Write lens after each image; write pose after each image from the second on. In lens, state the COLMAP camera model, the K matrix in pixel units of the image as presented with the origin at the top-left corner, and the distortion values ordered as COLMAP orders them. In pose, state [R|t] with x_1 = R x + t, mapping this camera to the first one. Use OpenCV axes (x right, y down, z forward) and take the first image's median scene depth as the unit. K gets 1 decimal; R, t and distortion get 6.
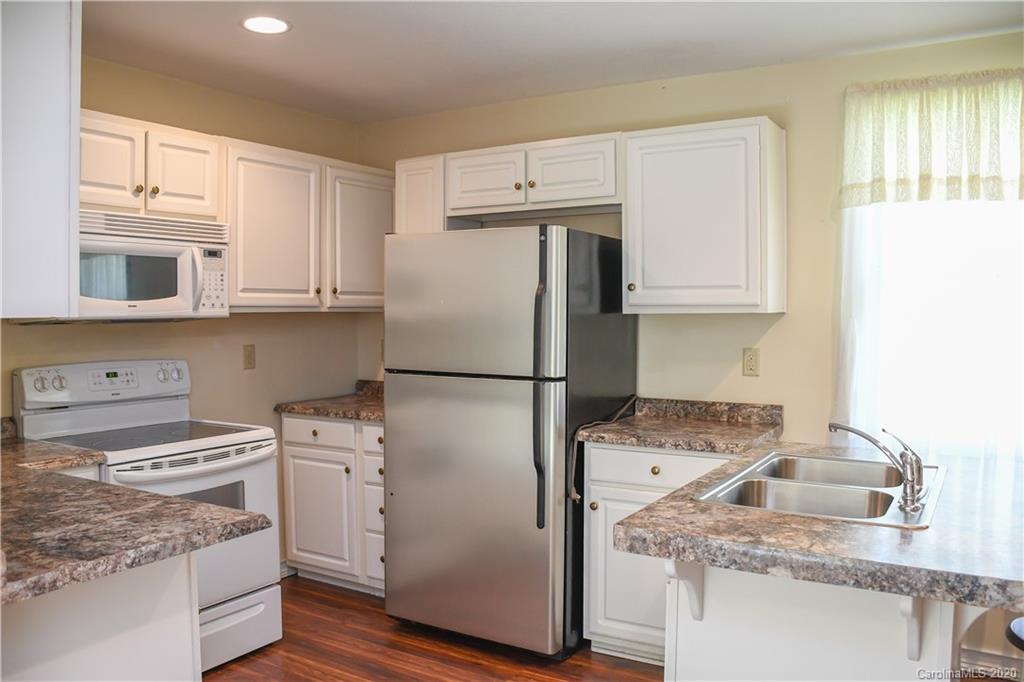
lens RADIAL K [[831.7, 0, 513.3], [0, 831.7, 325.3], [0, 0, 1]] dist [-0.116666, 0.056096]
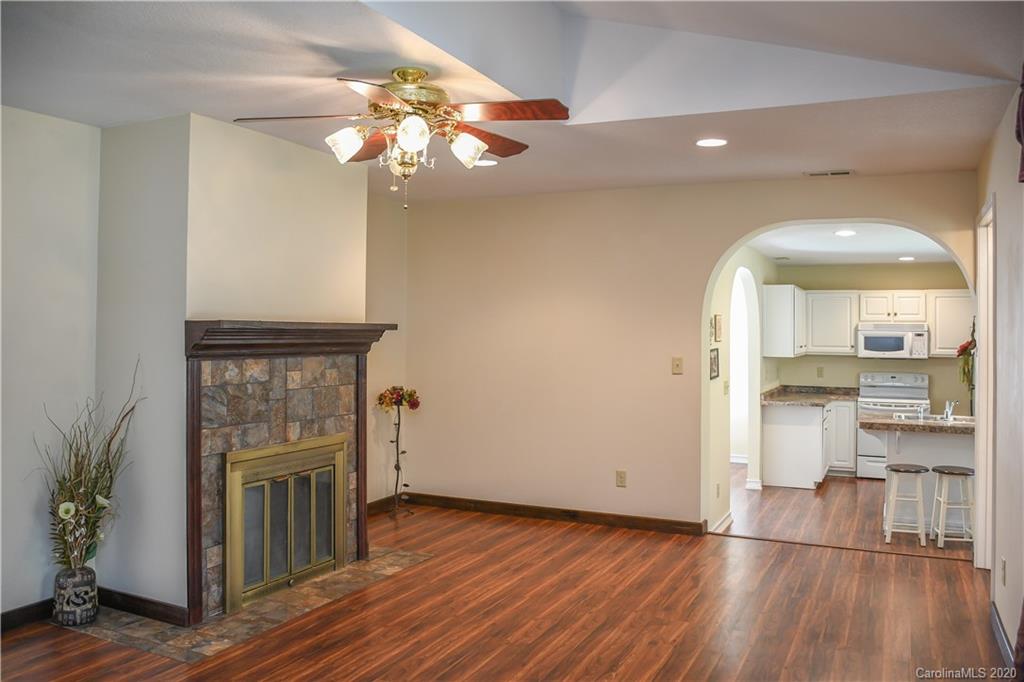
lens RADIAL K [[831.7, 0, 505.8], [0, 831.7, 294.2], [0, 0, 1]] dist [-0.116666, 0.056096]
pose [[0.100395, -0.040631, -0.994118, 2.246364], [-0.037647, 0.998295, -0.044604, -0.053002], [0.994235, 0.041904, 0.098694, -0.659003]]
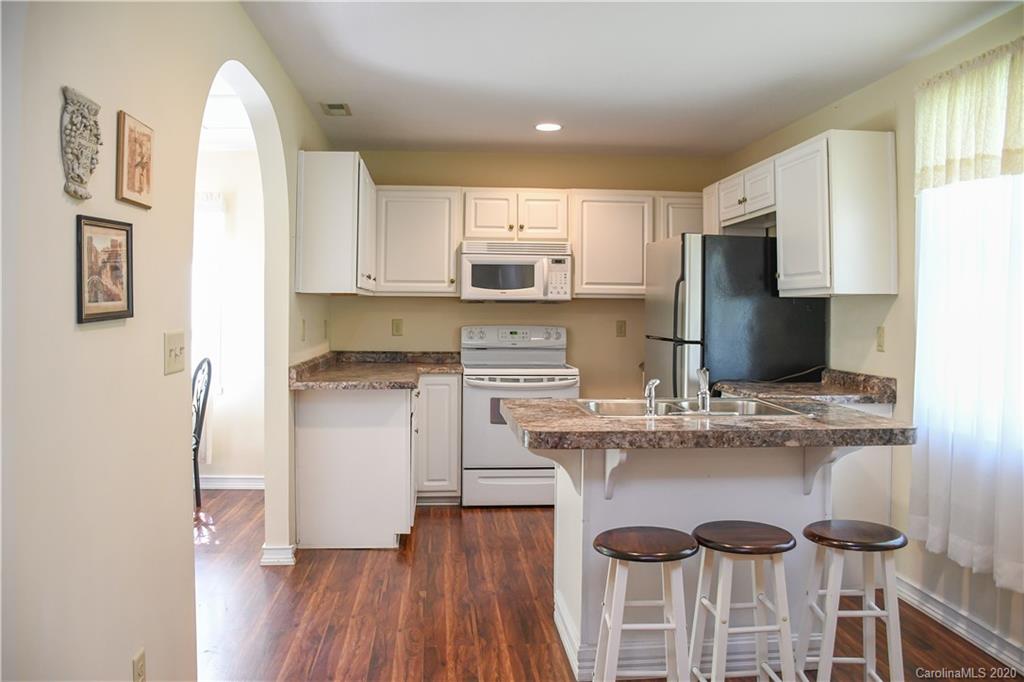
lens RADIAL K [[831.7, 0, 505.8], [0, 831.7, 277.2], [0, 0, 1]] dist [-0.116666, 0.056096]
pose [[0.589362, -0.025219, -0.807475, 0.953848], [-0.025973, 0.998405, -0.050139, 0.031882], [0.807451, 0.050522, 0.587767, -0.072023]]
